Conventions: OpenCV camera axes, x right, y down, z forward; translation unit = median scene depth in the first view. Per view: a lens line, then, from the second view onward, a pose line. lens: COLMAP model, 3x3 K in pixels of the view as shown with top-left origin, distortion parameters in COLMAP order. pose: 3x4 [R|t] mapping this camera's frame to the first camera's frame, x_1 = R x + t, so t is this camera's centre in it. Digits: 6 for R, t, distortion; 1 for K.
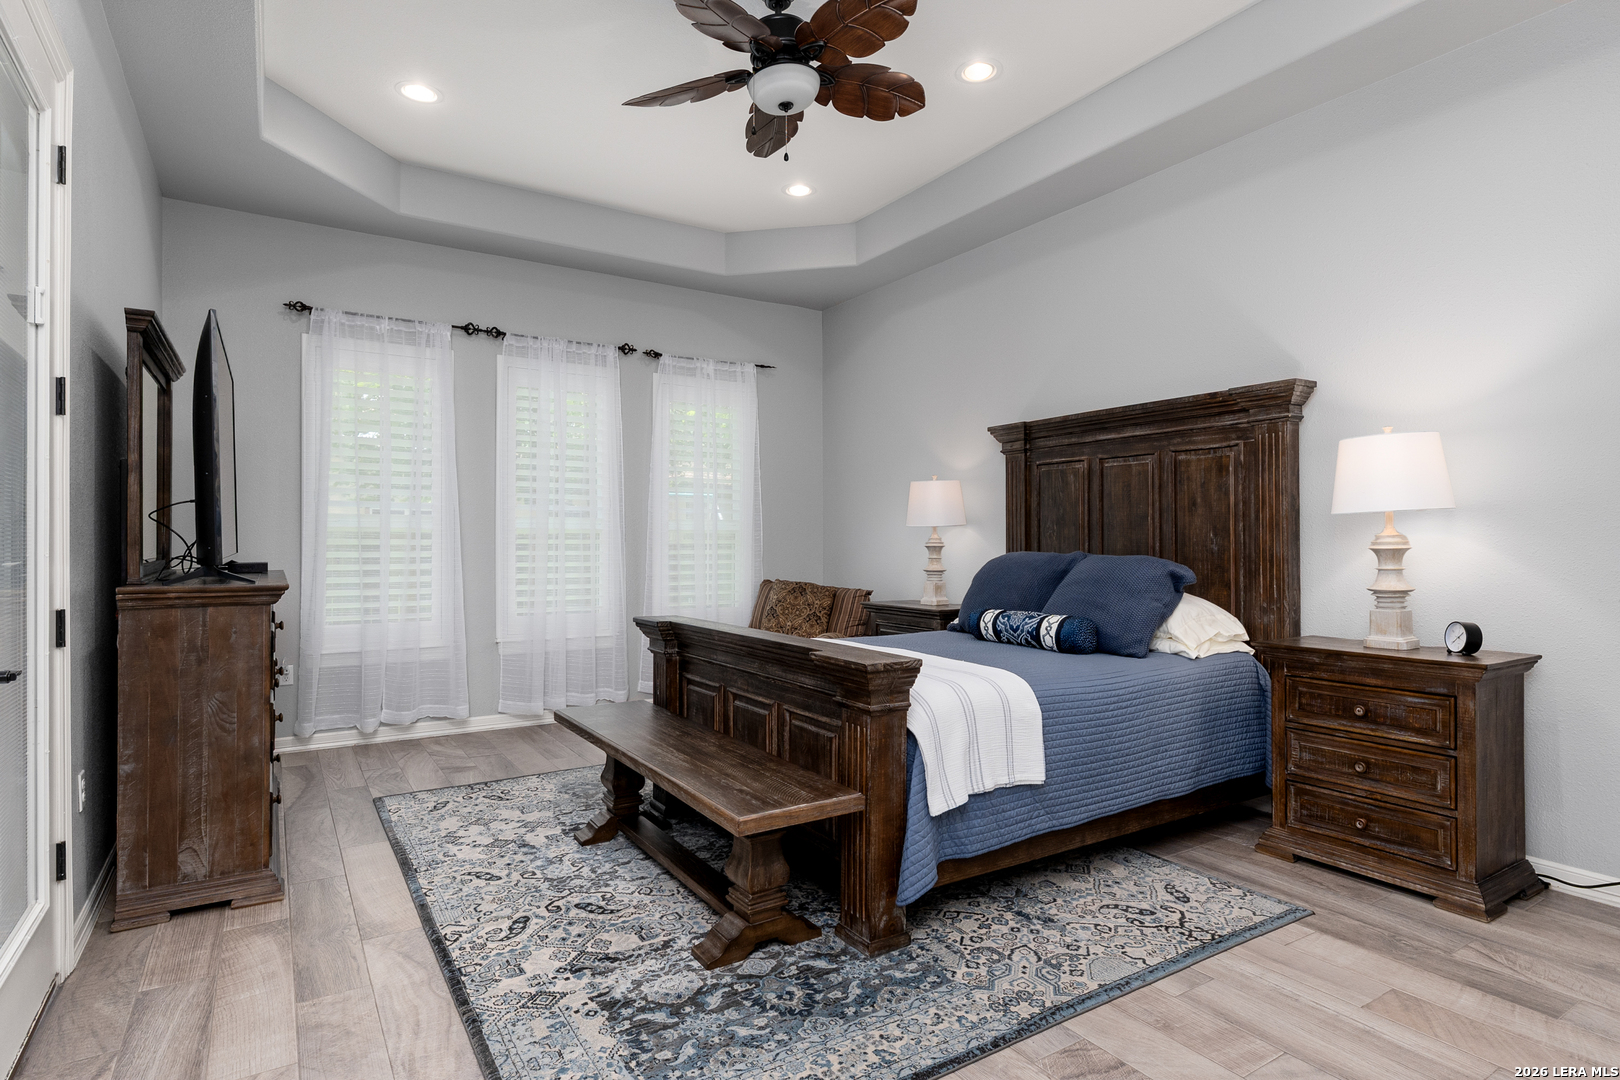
lens RADIAL K [[863.2, 0, 810.0], [0, 863.2, 540.0], [0, 0, 1]] dist [0.001056, 0.000409]
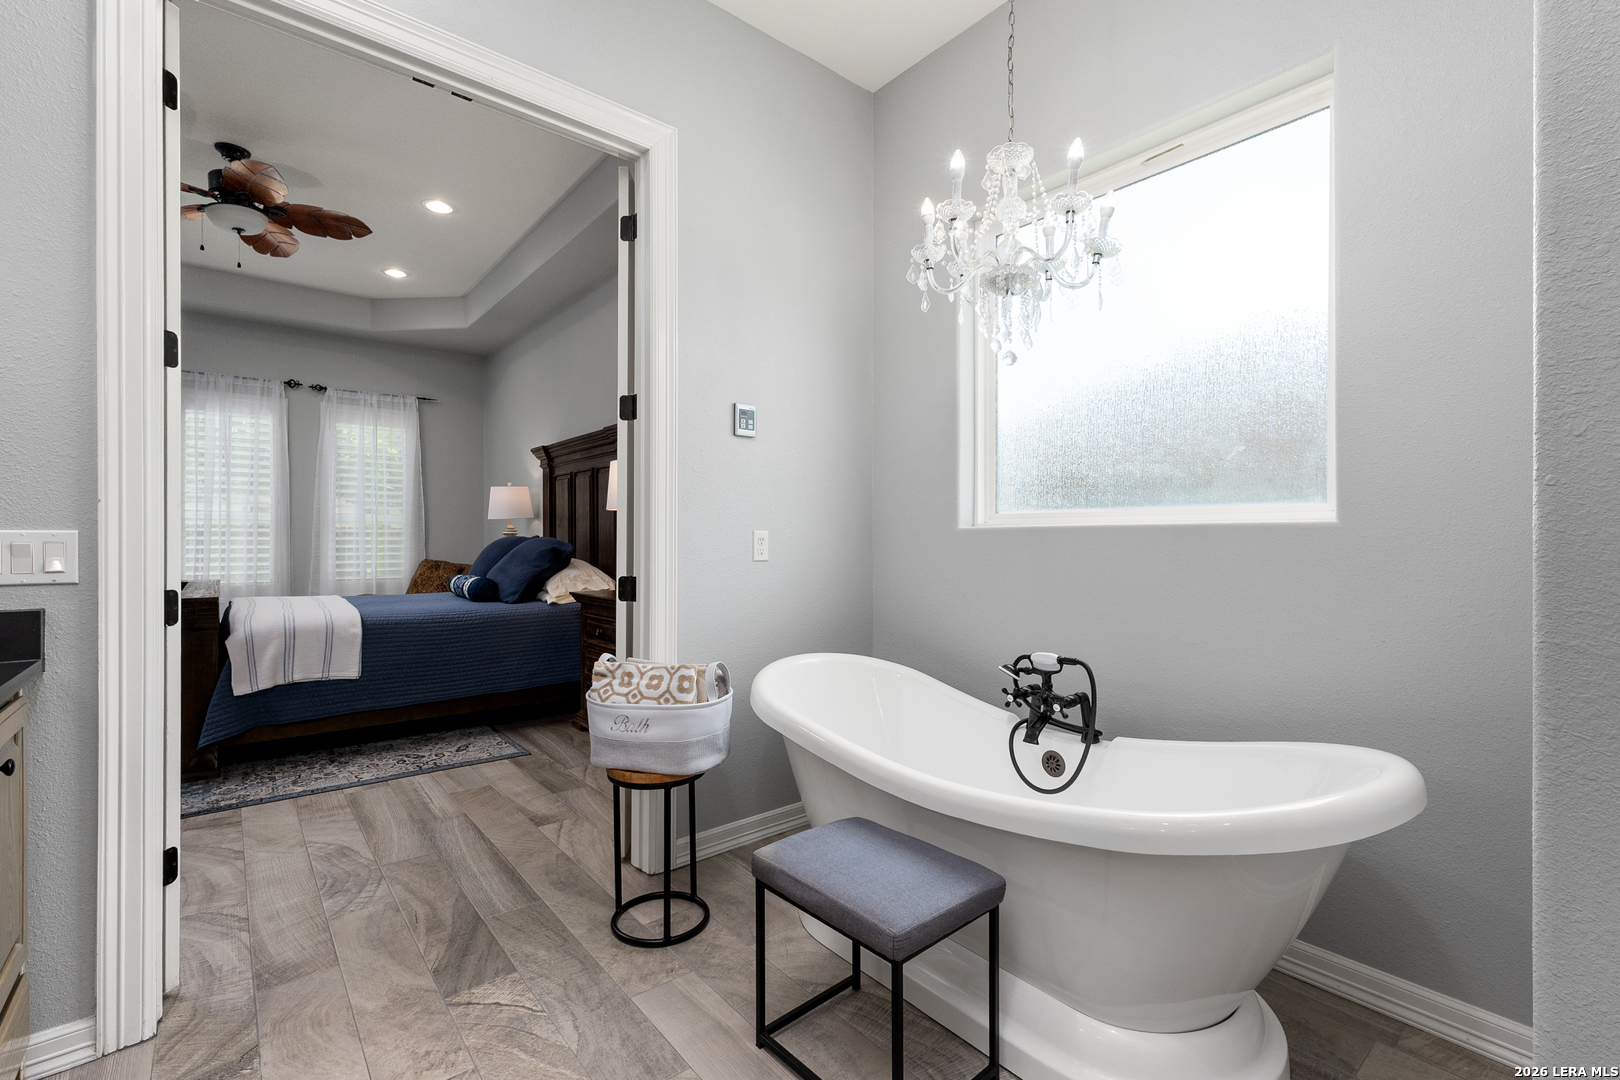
lens RADIAL K [[717.1, 0, 810.0], [0, 717.1, 540.0], [0, 0, 1]] dist [-0.000128, 0.000209]
pose [[0.991940, 0.004844, 0.126614, 0.897729], [-0.005291, 0.999981, 0.003195, 0.020917], [-0.126596, -0.003839, 0.991947, -0.388411]]
